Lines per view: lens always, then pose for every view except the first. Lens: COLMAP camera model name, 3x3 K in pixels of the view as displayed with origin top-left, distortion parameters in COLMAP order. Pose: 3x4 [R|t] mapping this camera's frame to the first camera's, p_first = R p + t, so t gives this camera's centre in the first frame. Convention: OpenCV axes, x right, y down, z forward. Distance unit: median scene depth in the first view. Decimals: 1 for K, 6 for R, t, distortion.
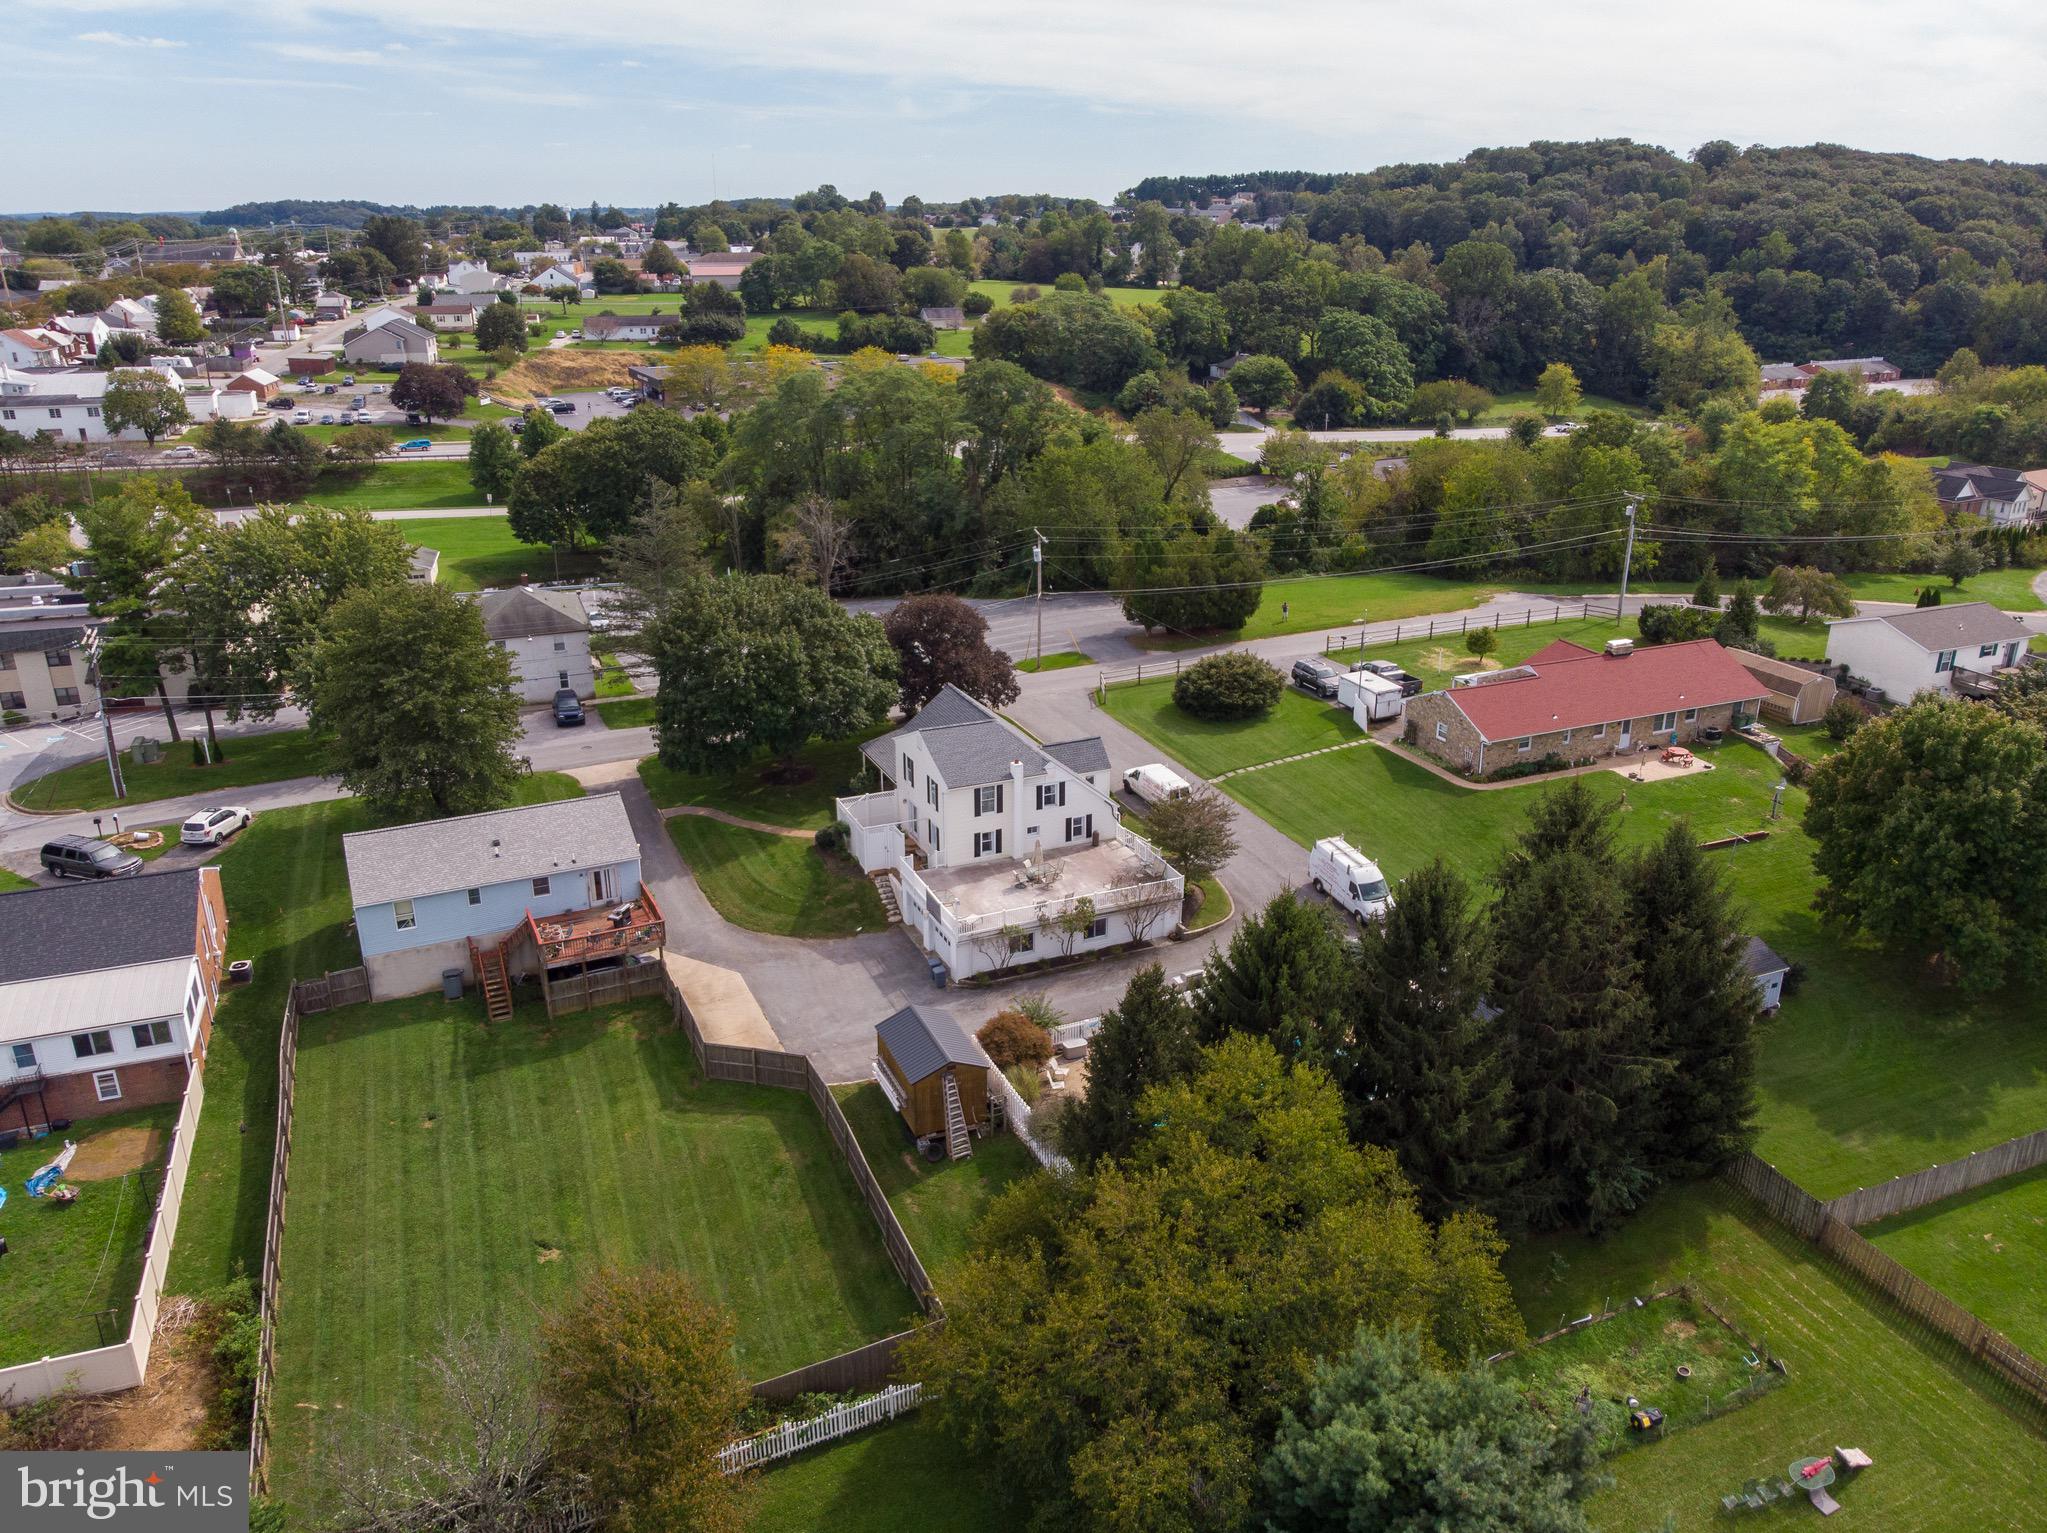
lens RADIAL K [[1526.7, 0, 1024.7], [0, 1526.7, 773.1], [0, 0, 1]] dist [-0.011518, 0.019270]
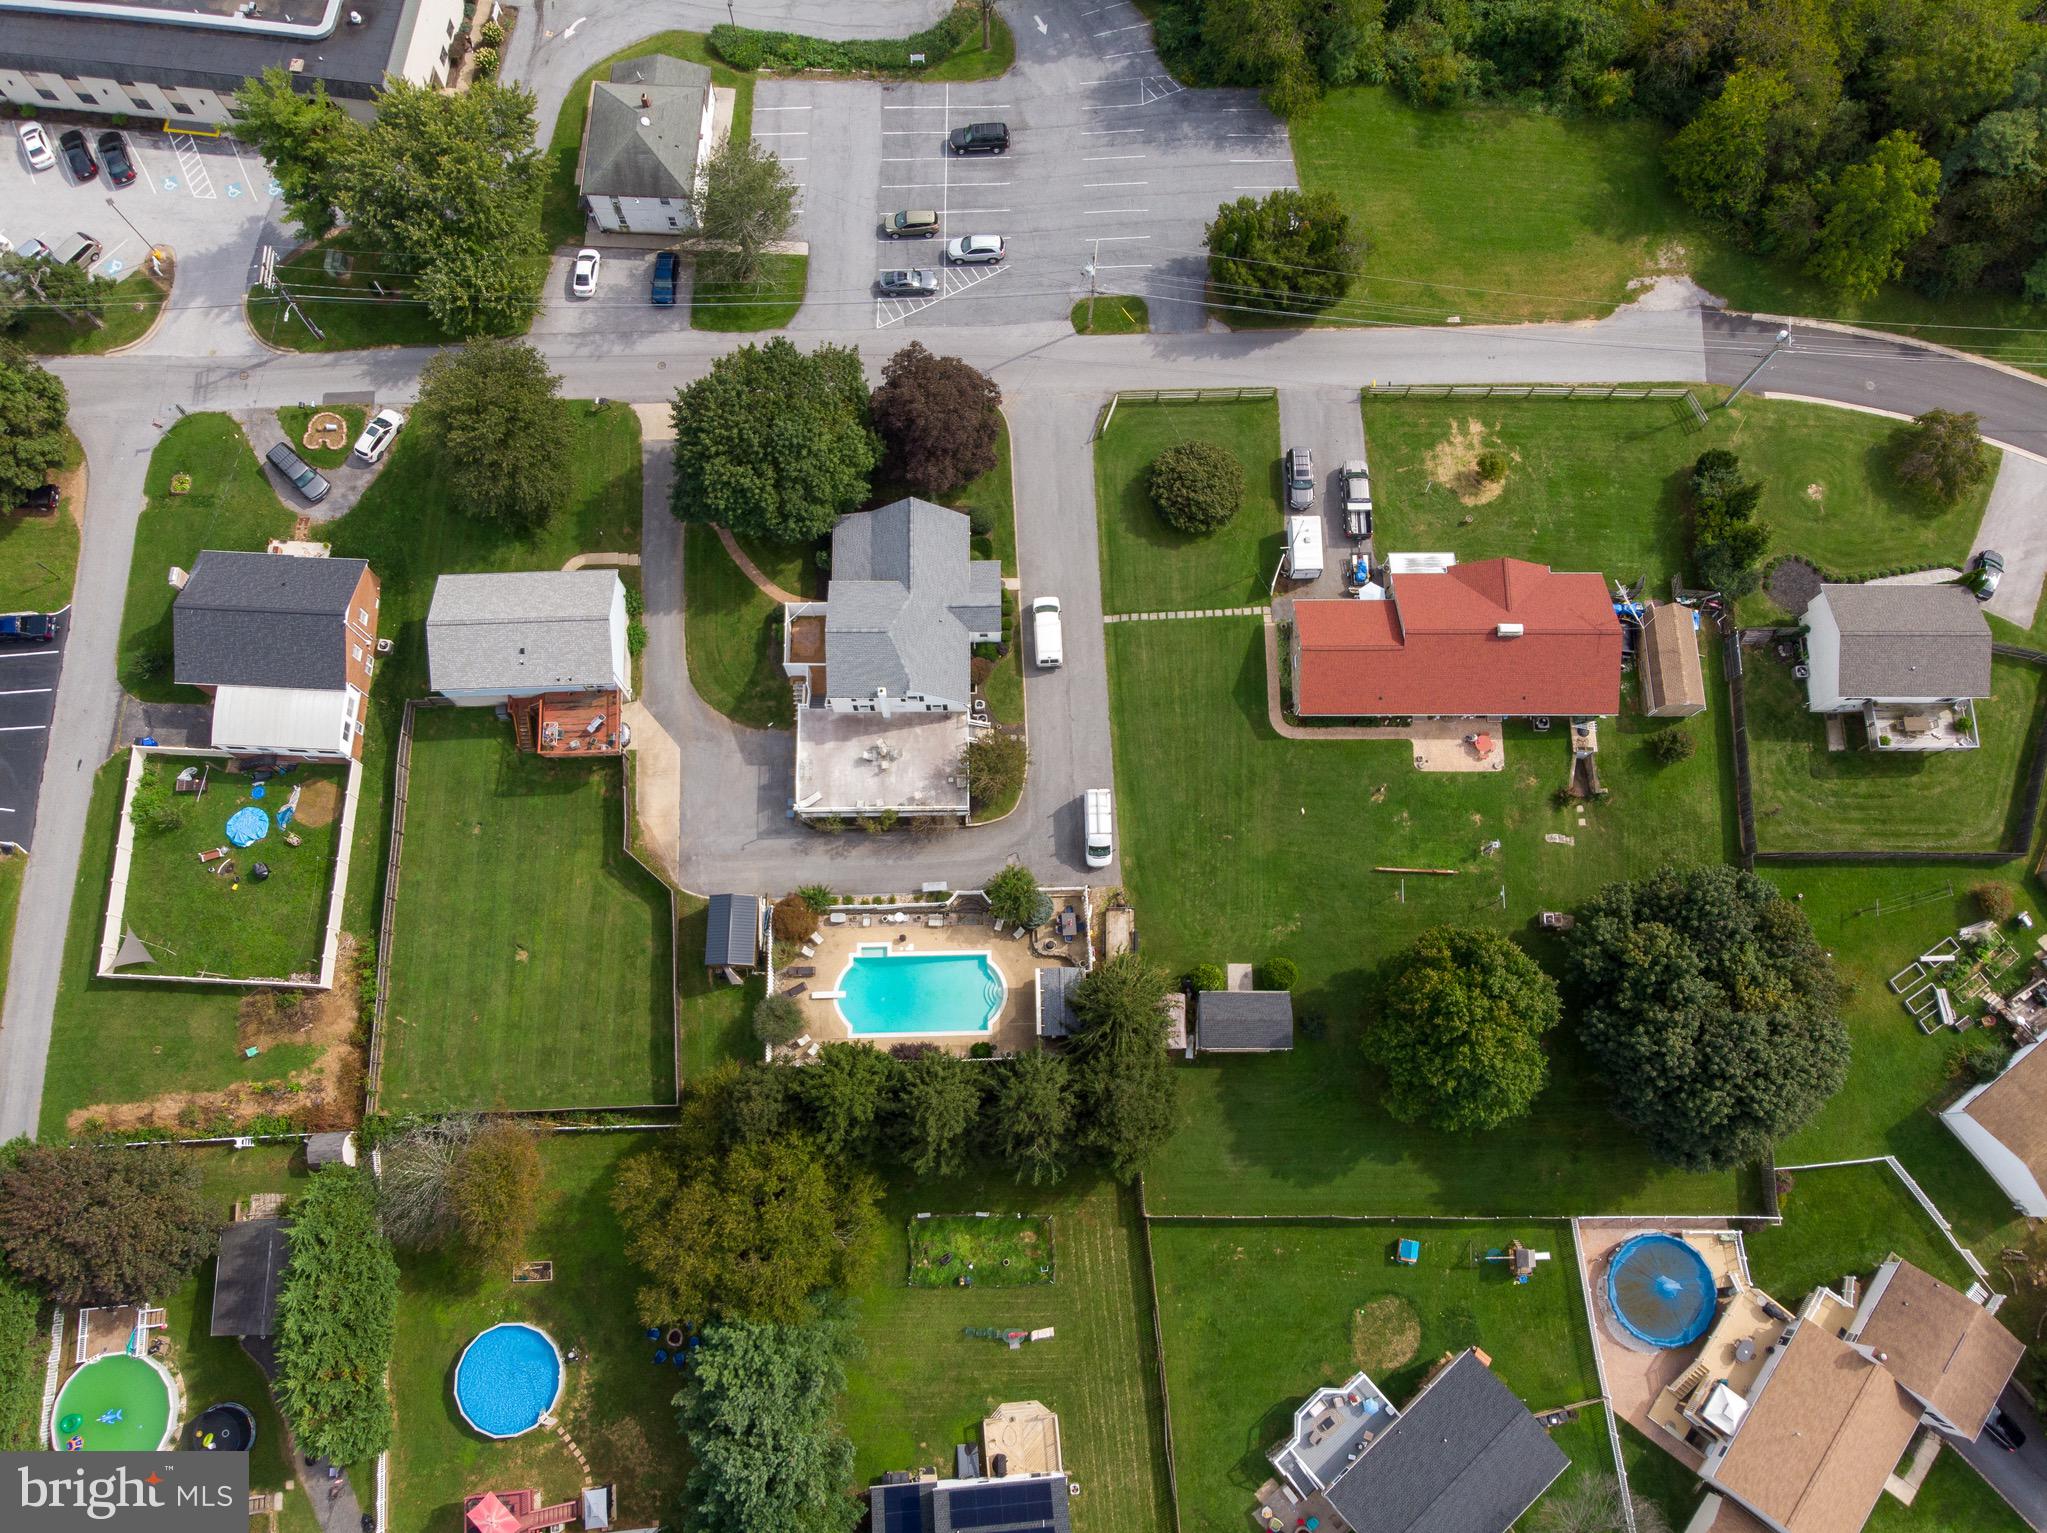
lens RADIAL K [[1526.7, 0, 1024.7], [0, 1526.7, 773.1], [0, 0, 1]] dist [-0.011518, 0.019270]
pose [[0.920764, 0.381551, -0.081319, 0.219452], [-0.160691, 0.560875, 0.812156, -0.956114], [0.355488, -0.734737, 0.577746, 0.187133]]
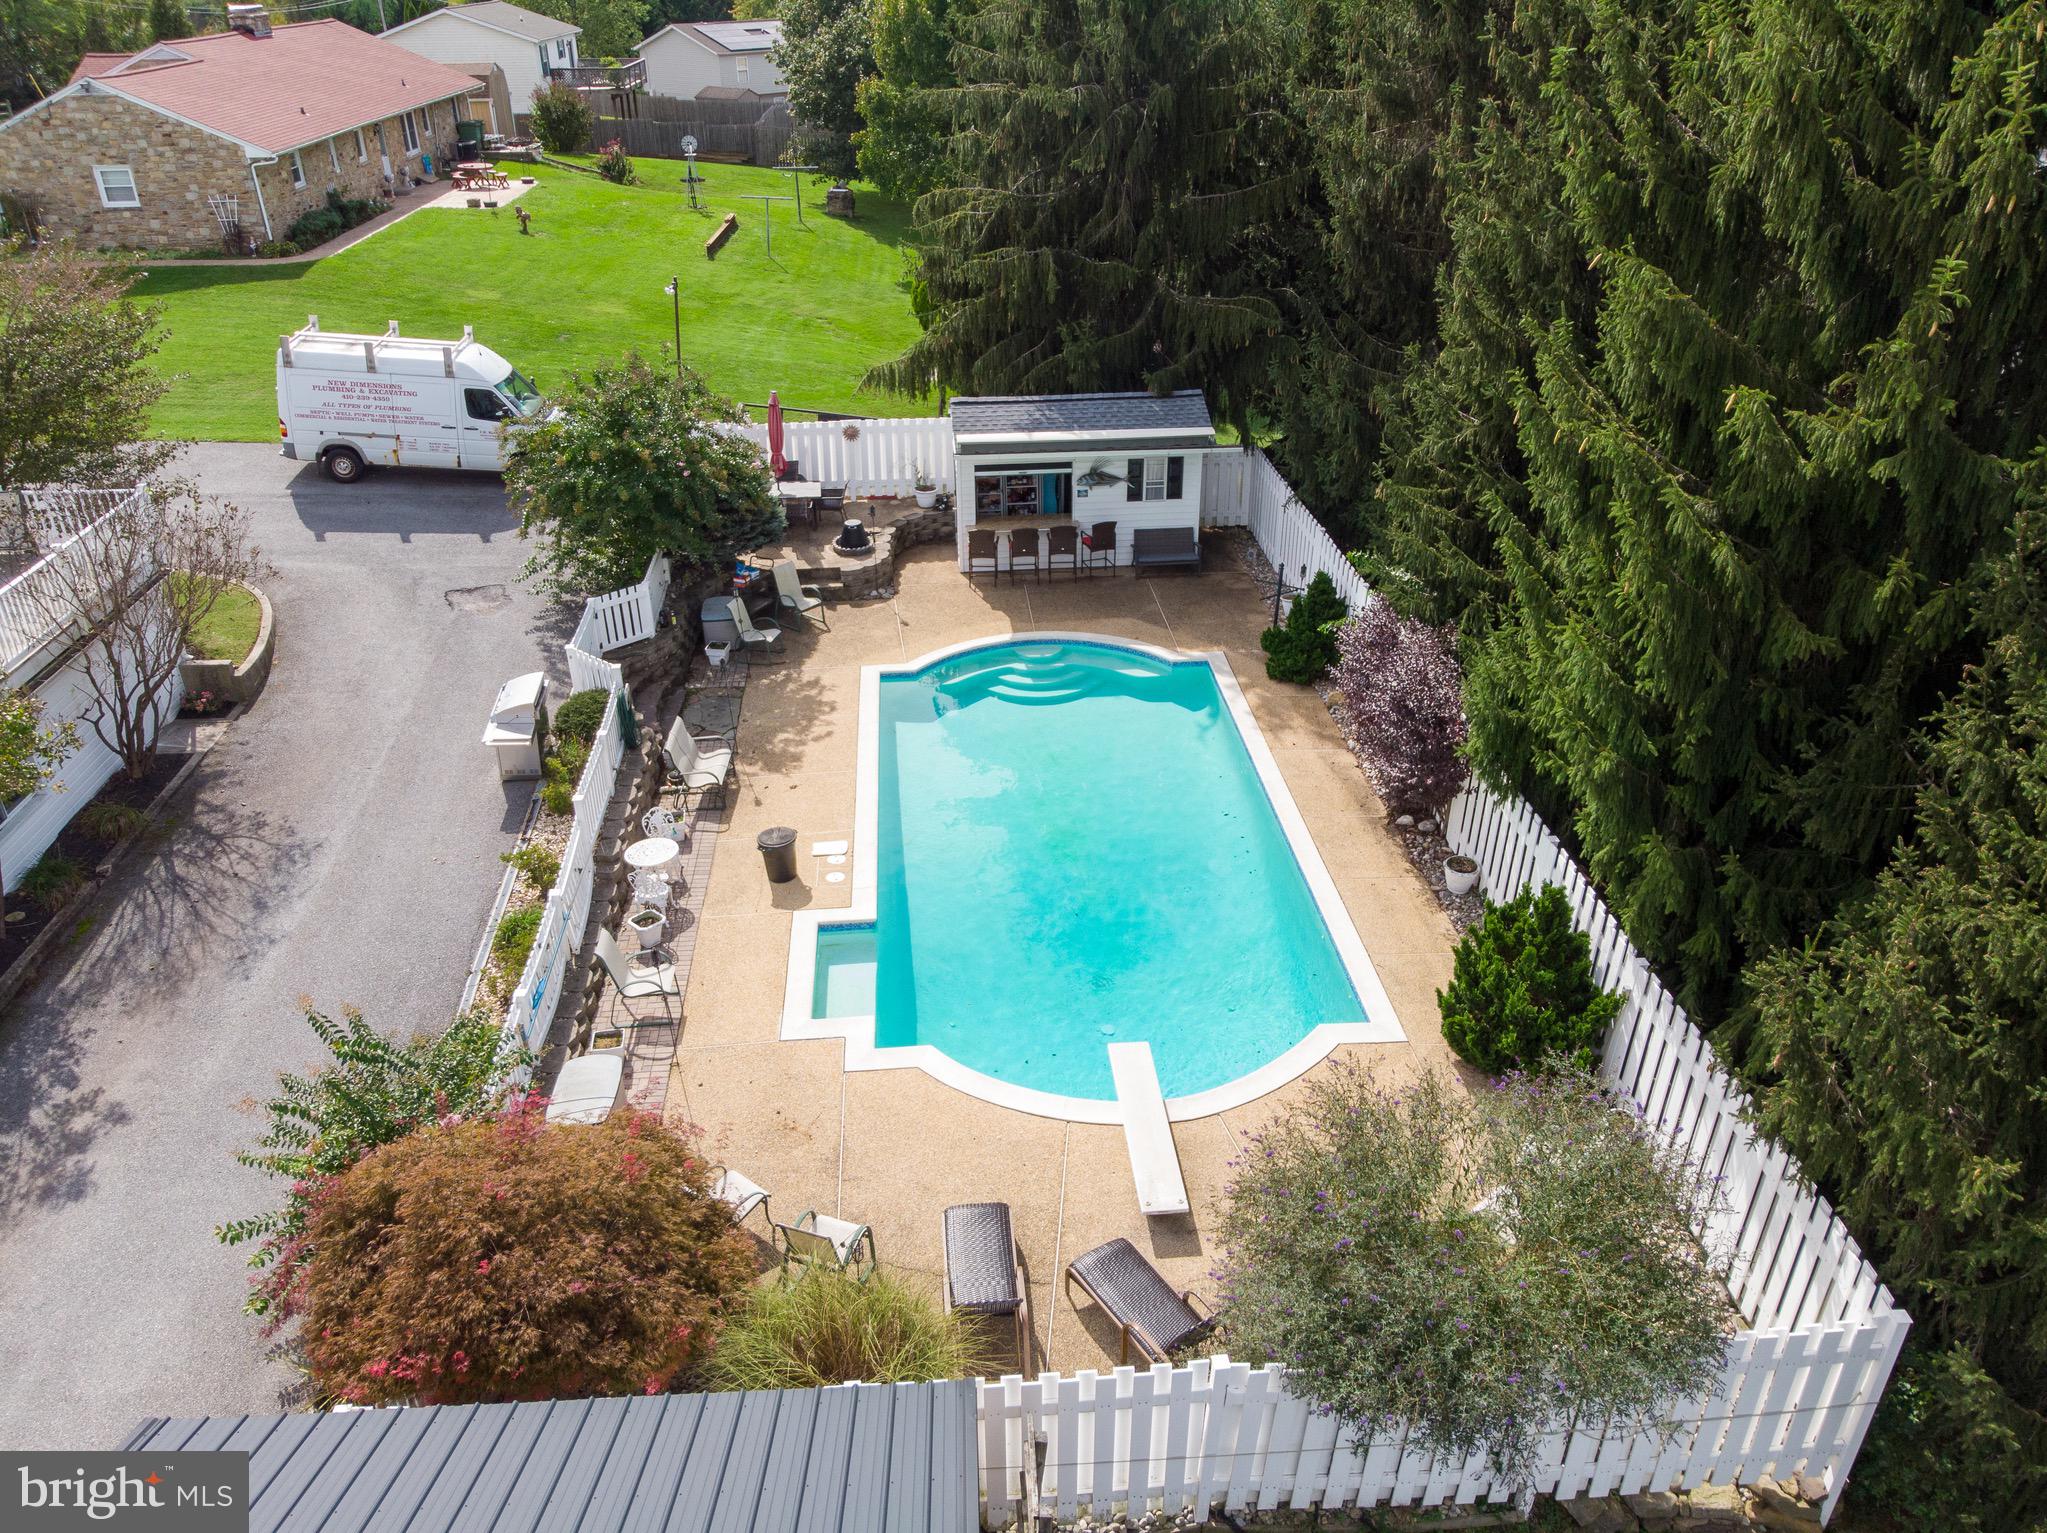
lens RADIAL K [[1526.7, 0, 1024.7], [0, 1526.7, 773.1], [0, 0, 1]] dist [-0.011518, 0.019270]
pose [[0.338771, -0.455730, 0.823131, -0.080499], [0.344088, 0.874269, 0.342429, 0.063156], [-0.875693, 0.167224, 0.452988, 0.635812]]
